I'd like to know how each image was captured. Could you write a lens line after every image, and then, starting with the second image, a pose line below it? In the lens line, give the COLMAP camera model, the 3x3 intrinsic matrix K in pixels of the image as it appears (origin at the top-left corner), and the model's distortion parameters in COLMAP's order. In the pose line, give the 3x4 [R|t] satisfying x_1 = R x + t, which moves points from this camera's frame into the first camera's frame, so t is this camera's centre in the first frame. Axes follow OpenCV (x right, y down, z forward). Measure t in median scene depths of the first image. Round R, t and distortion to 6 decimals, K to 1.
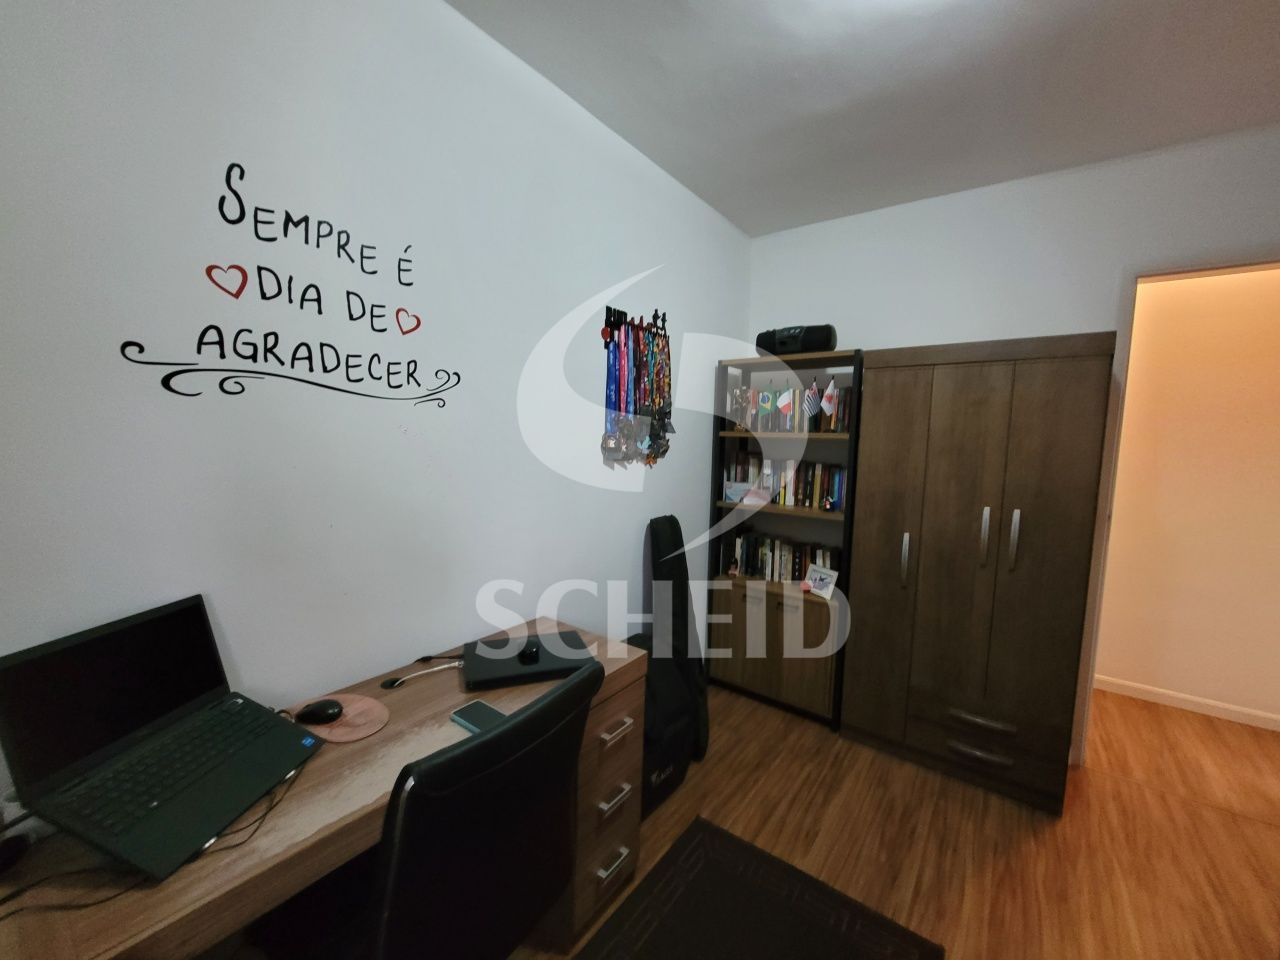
lens RADIAL K [[506.8, 0, 644.5], [0, 506.8, 477.1], [0, 0, 1]] dist [-0.001064, -0.000109]
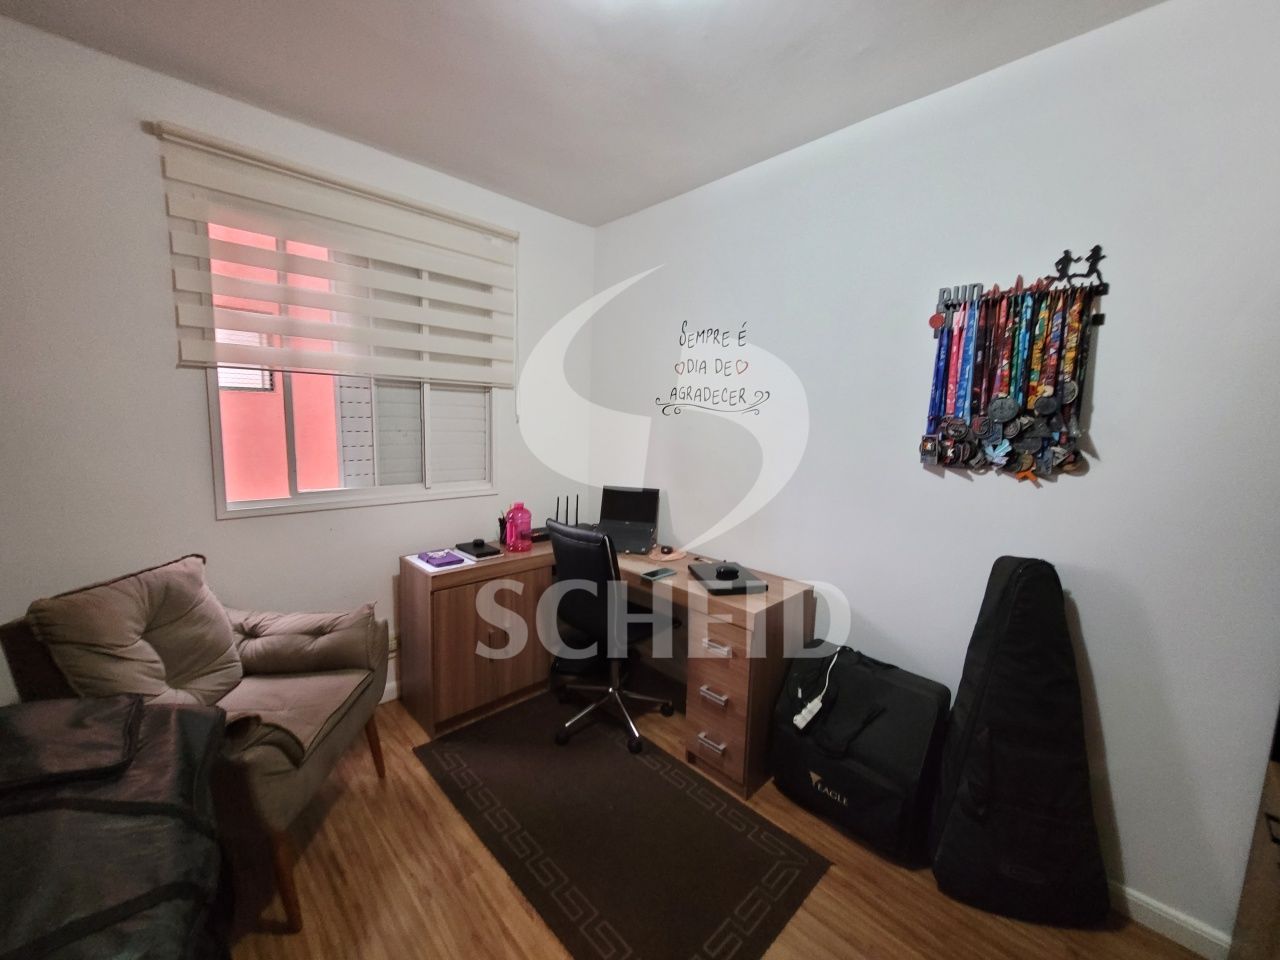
lens RADIAL K [[506.8, 0, 643.5], [0, 506.8, 484.7], [0, 0, 1]] dist [-0.001064, -0.000109]
pose [[-0.168087, 0.087593, -0.981873, 1.308317], [-0.118788, 0.986986, 0.108384, -0.053789], [0.978589, 0.134853, -0.155494, 0.978022]]
